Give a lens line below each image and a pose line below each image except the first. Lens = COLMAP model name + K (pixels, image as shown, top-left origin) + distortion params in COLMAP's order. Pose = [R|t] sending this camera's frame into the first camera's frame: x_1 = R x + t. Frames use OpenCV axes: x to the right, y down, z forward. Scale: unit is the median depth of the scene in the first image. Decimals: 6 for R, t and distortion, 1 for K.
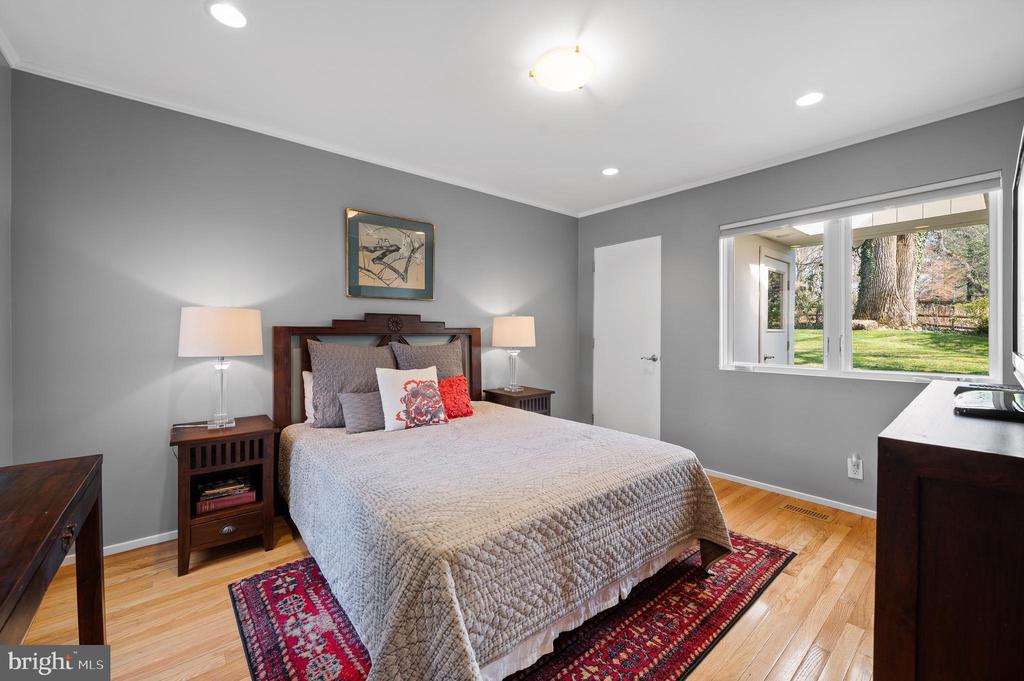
lens RADIAL K [[411.6, 0, 519.8], [0, 411.6, 337.6], [0, 0, 1]] dist [-0.000695, -0.000169]
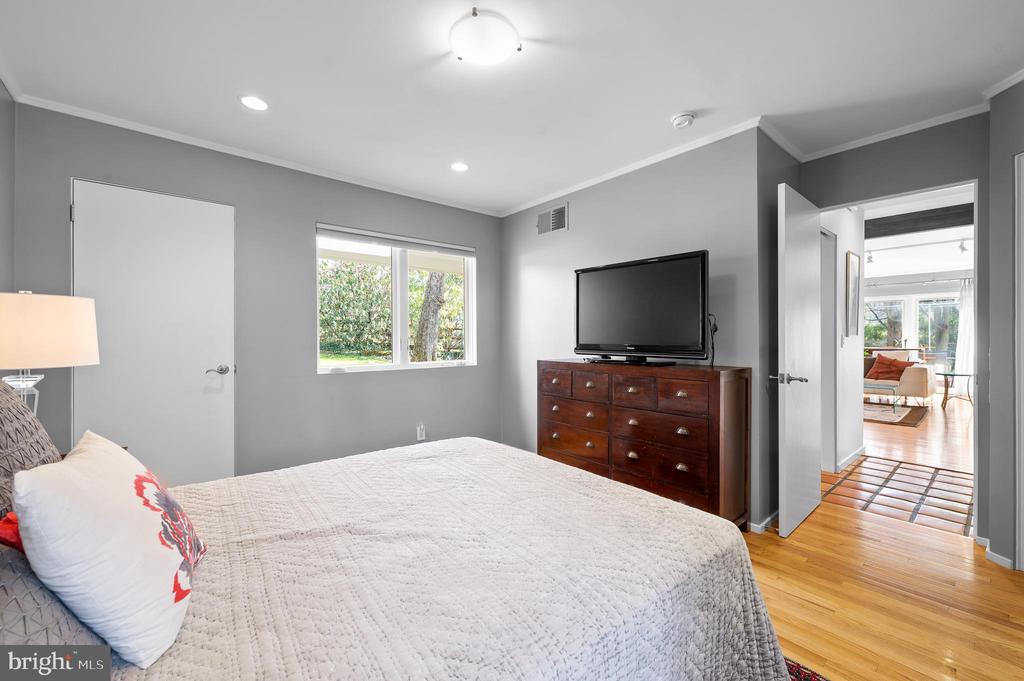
lens RADIAL K [[411.6, 0, 512.9], [0, 411.6, 338.9], [0, 0, 1]] dist [-0.000695, -0.000169]
pose [[0.012896, -0.008253, 0.999883, -0.403526], [0.011665, 0.999899, 0.008103, -0.005182], [-0.999849, 0.011559, 0.012990, 0.475858]]
